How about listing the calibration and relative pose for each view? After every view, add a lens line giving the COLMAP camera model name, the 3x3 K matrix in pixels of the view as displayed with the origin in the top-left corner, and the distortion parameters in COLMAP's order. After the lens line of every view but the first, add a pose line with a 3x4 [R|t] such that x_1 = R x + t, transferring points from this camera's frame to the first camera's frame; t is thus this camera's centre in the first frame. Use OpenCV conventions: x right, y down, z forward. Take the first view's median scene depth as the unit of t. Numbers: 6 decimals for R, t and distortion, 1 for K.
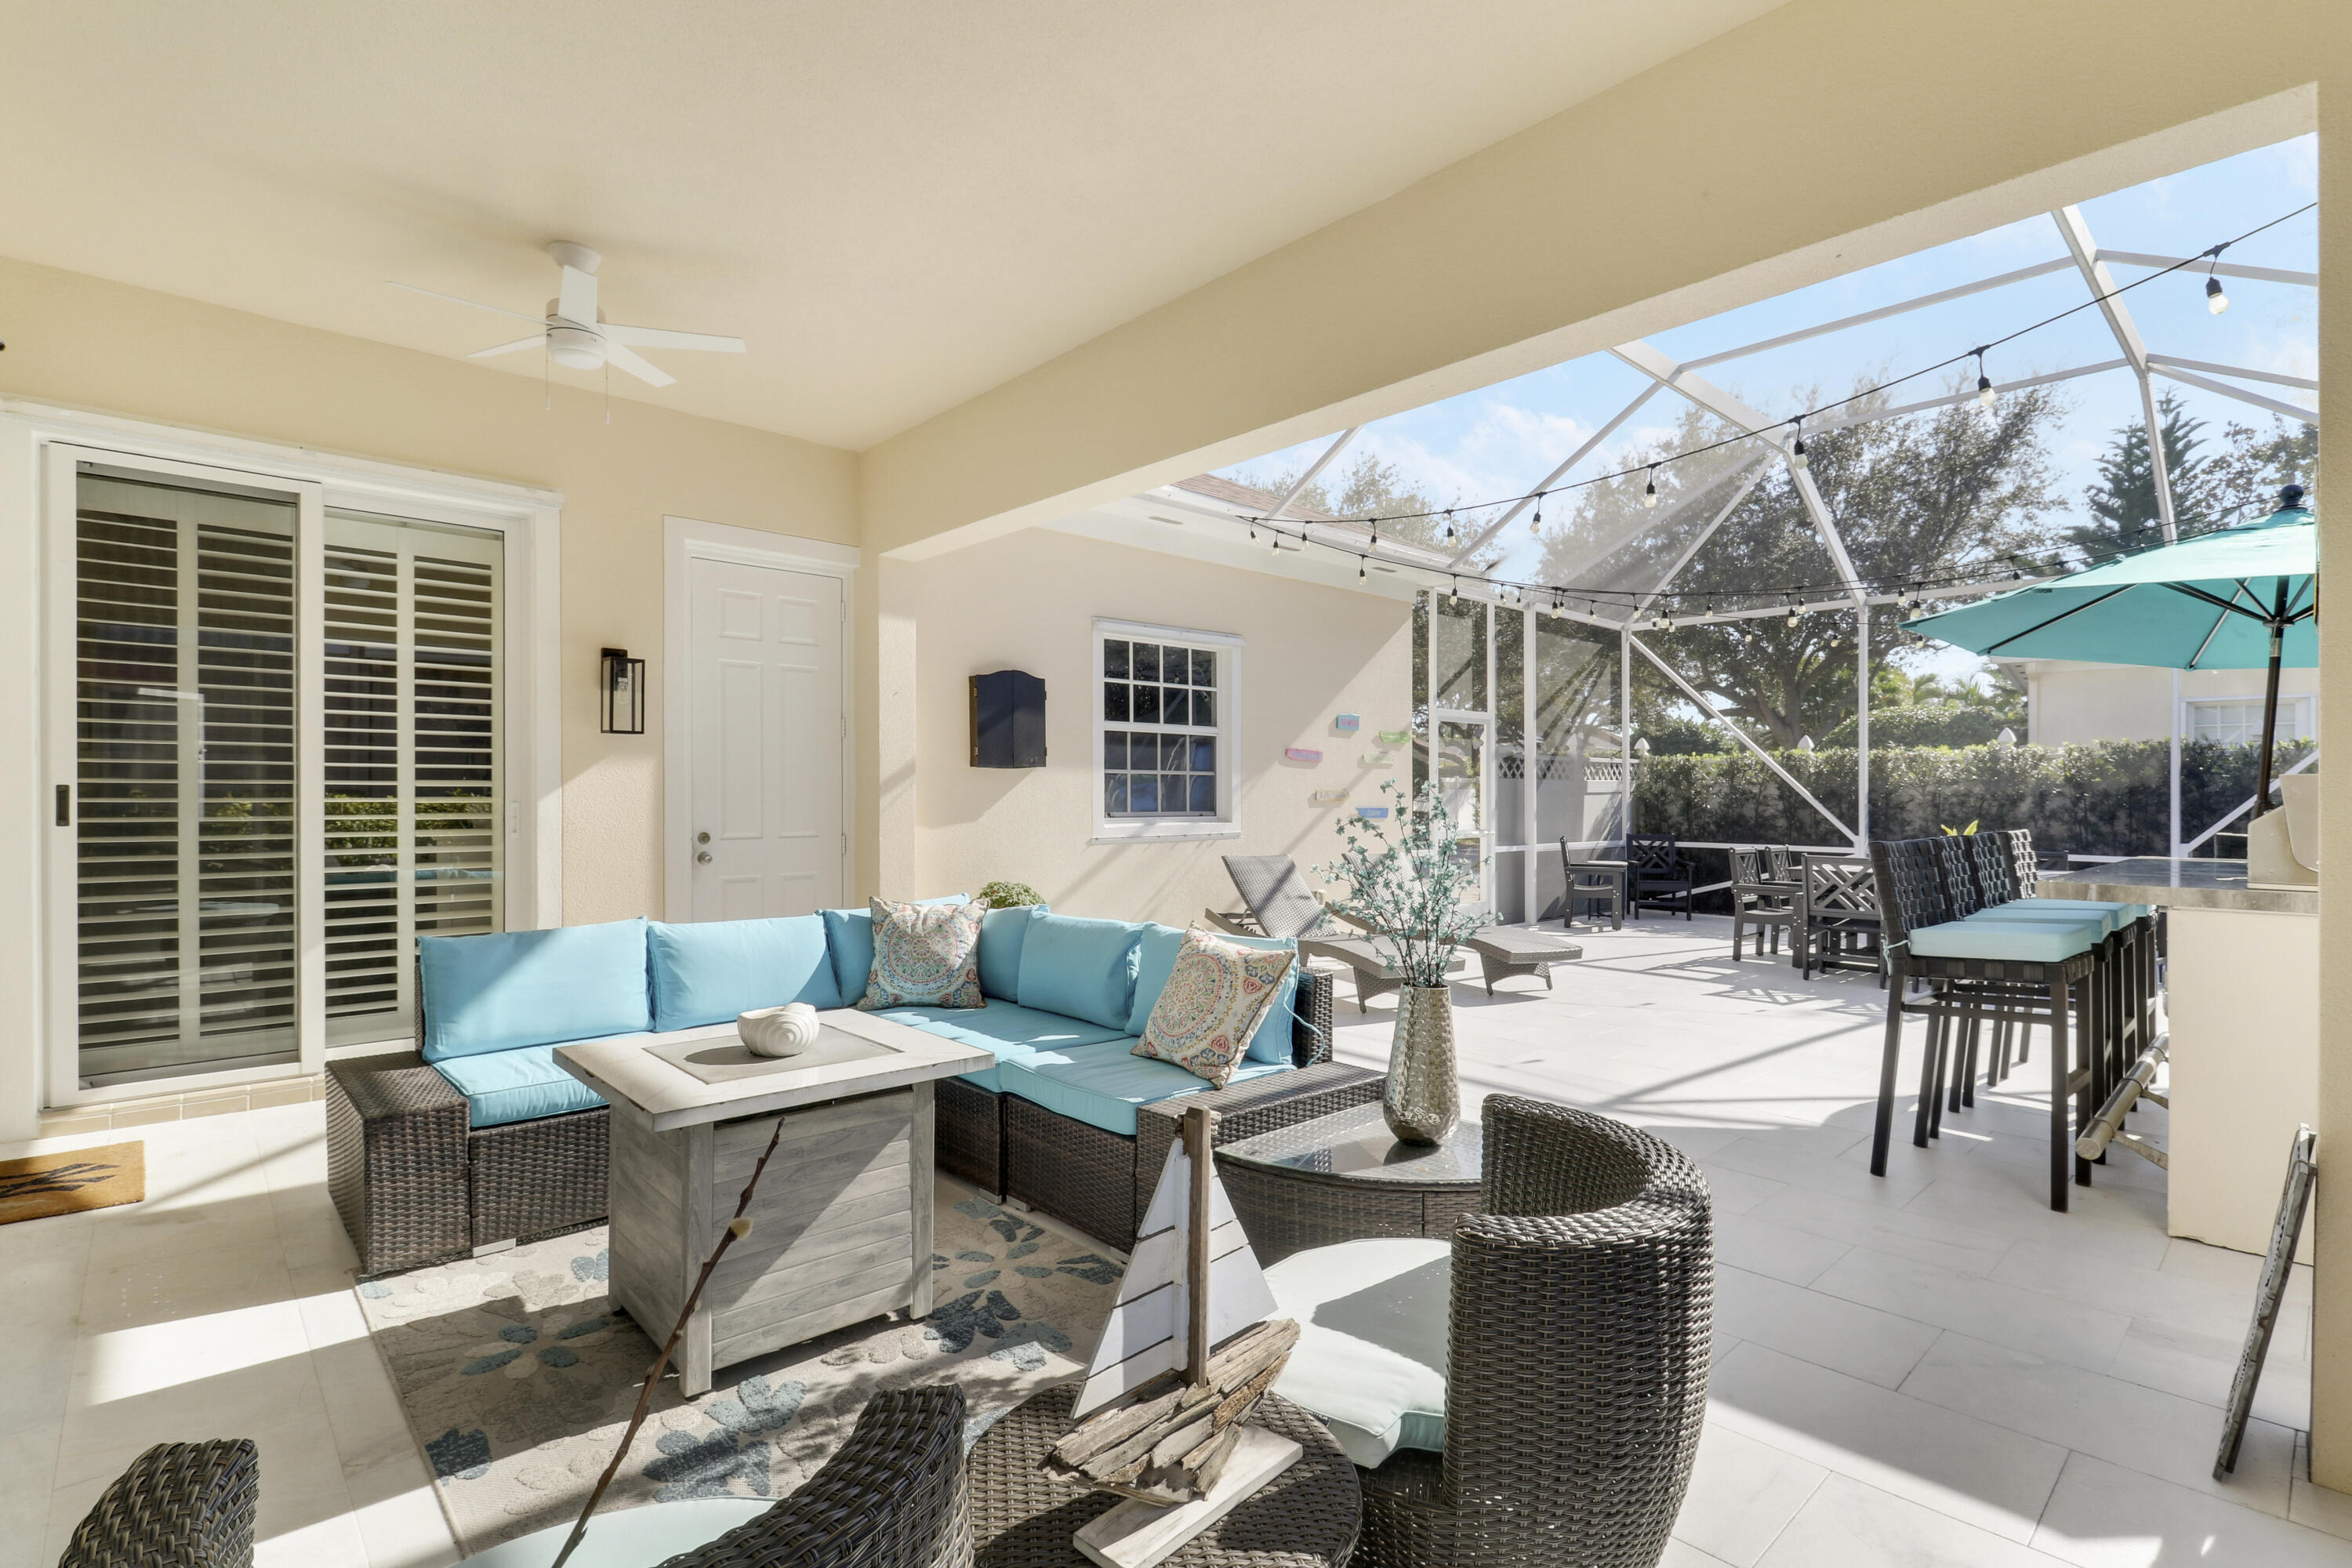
lens RADIAL K [[1108.9, 0, 1173.7], [0, 1108.9, 780.1], [0, 0, 1]] dist [0.000670, -0.009038]
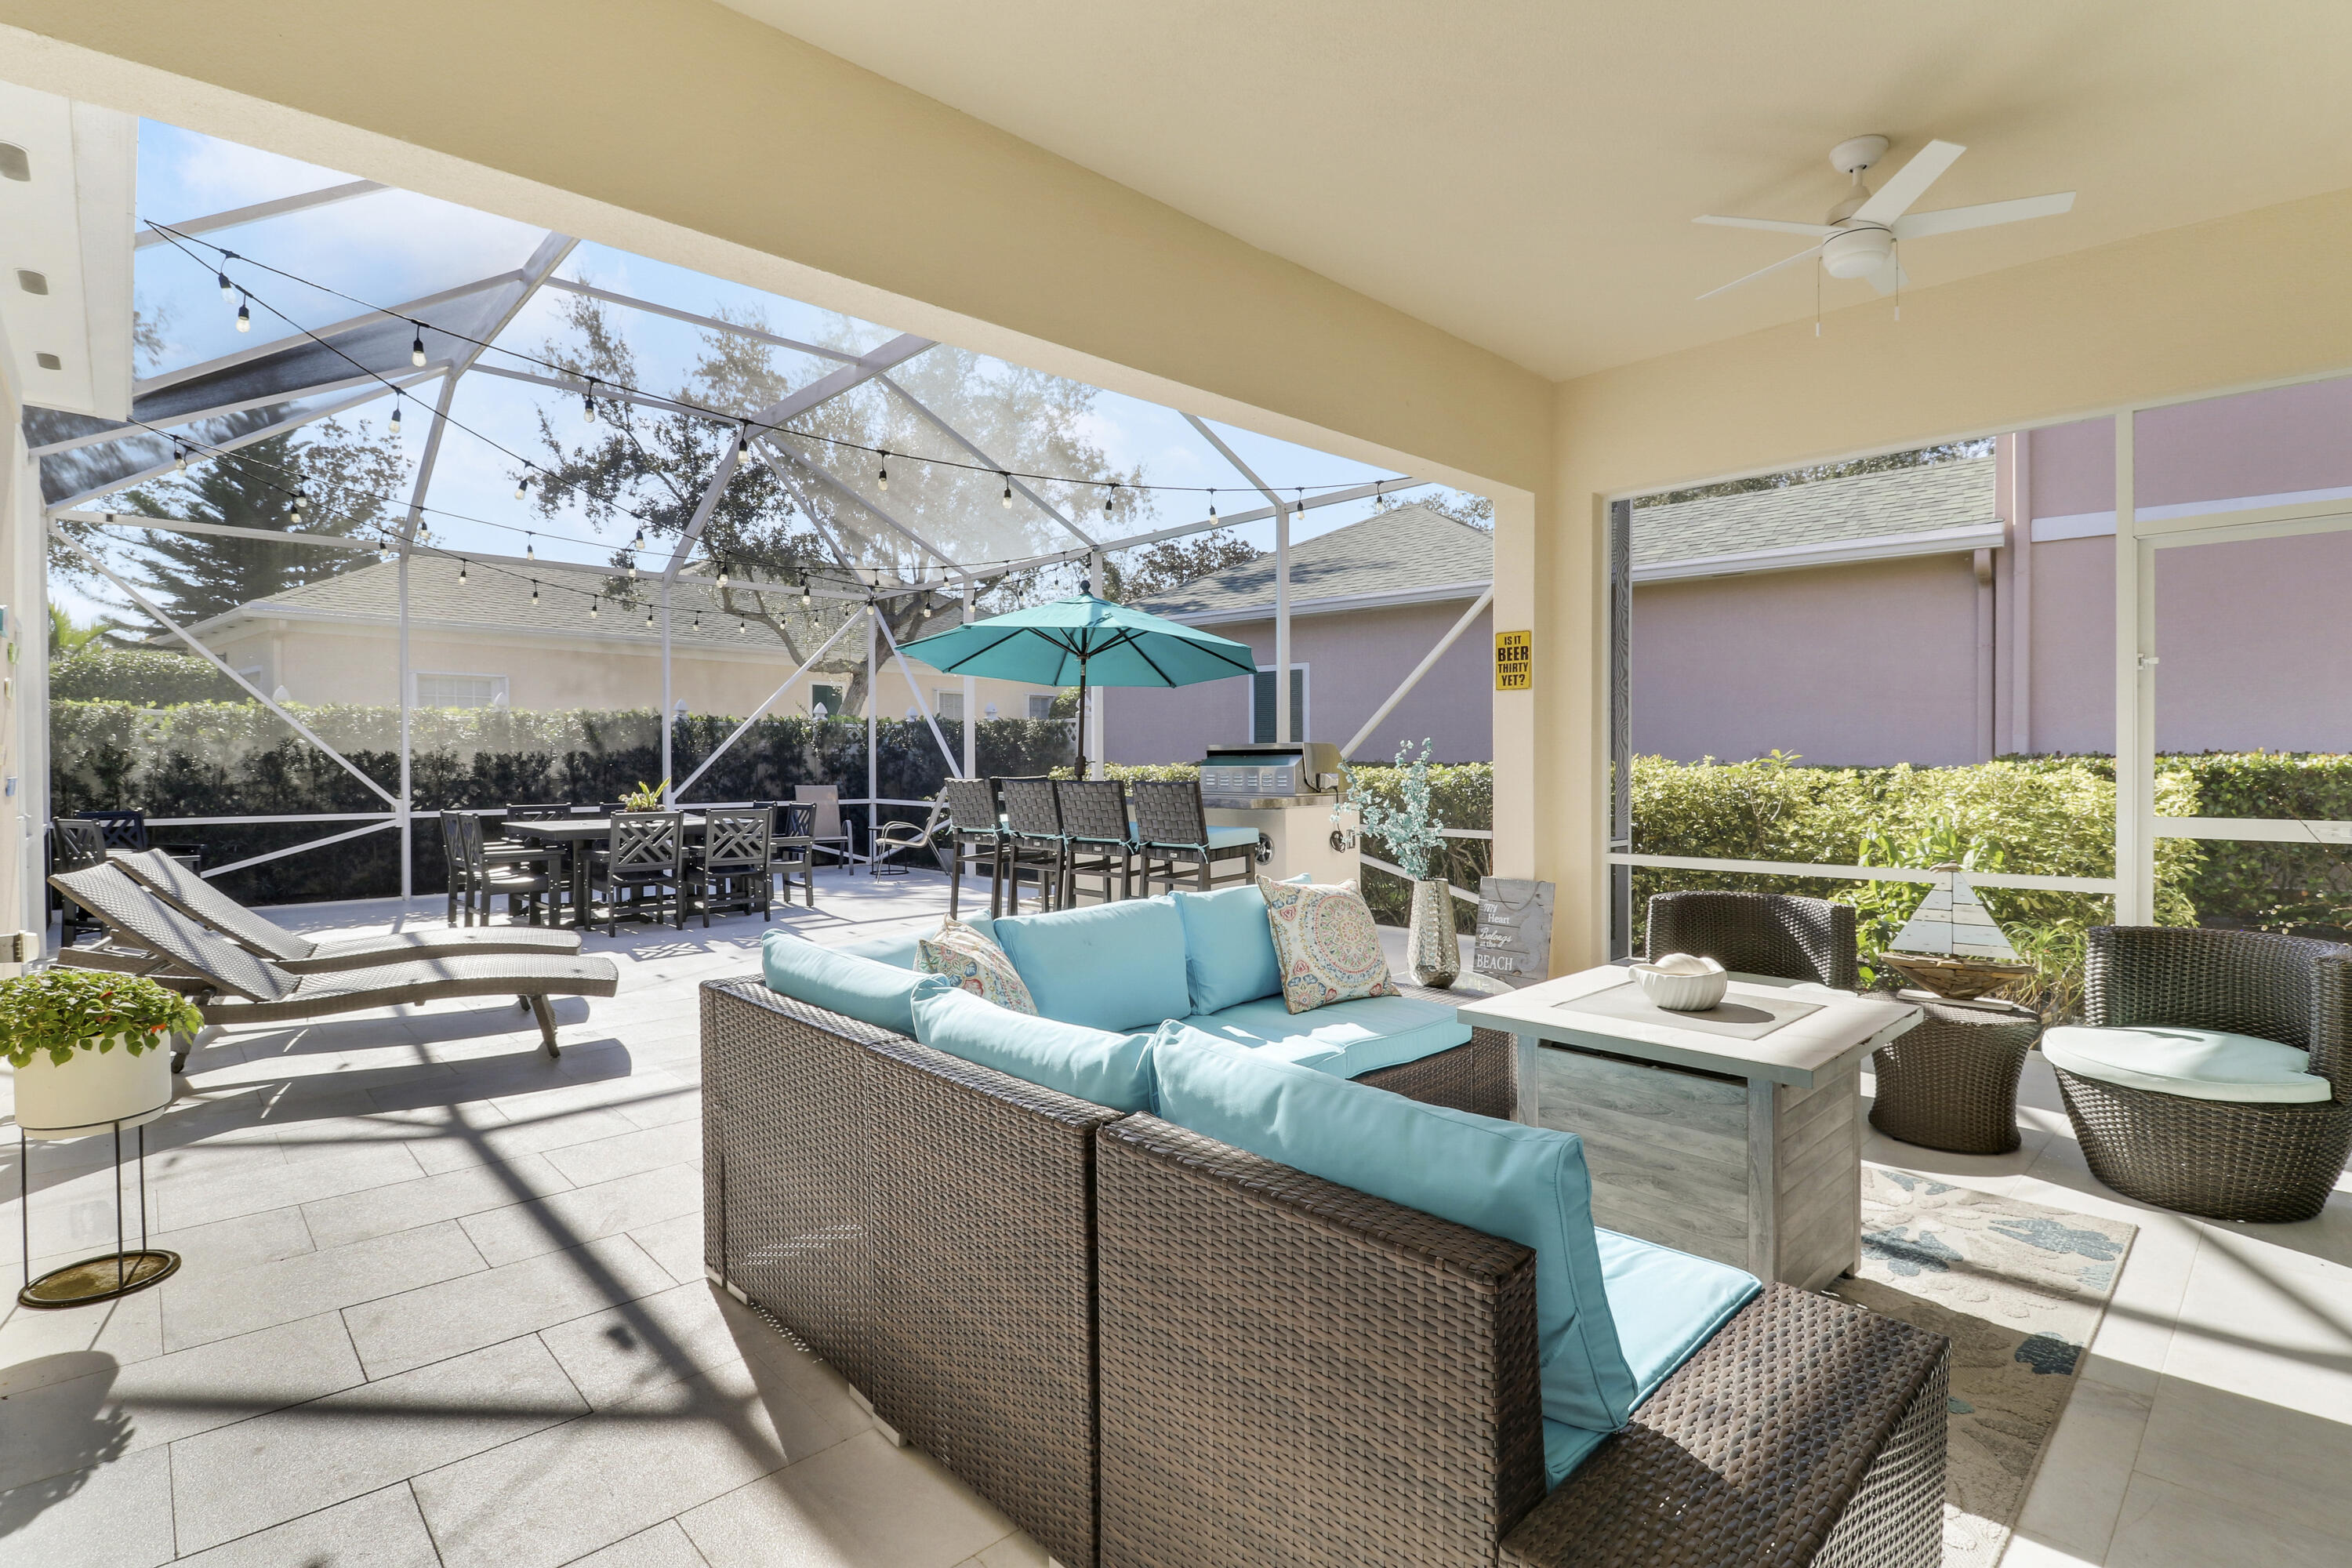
lens RADIAL K [[1108.9, 0, 1187.1], [0, 1108.9, 770.1], [0, 0, 1]] dist [0.000670, -0.009038]
pose [[-0.022801, -0.013382, 0.999650, -0.515697], [-0.012940, 0.999831, 0.013089, 0.009060], [-0.999656, -0.012637, -0.022970, 0.568303]]
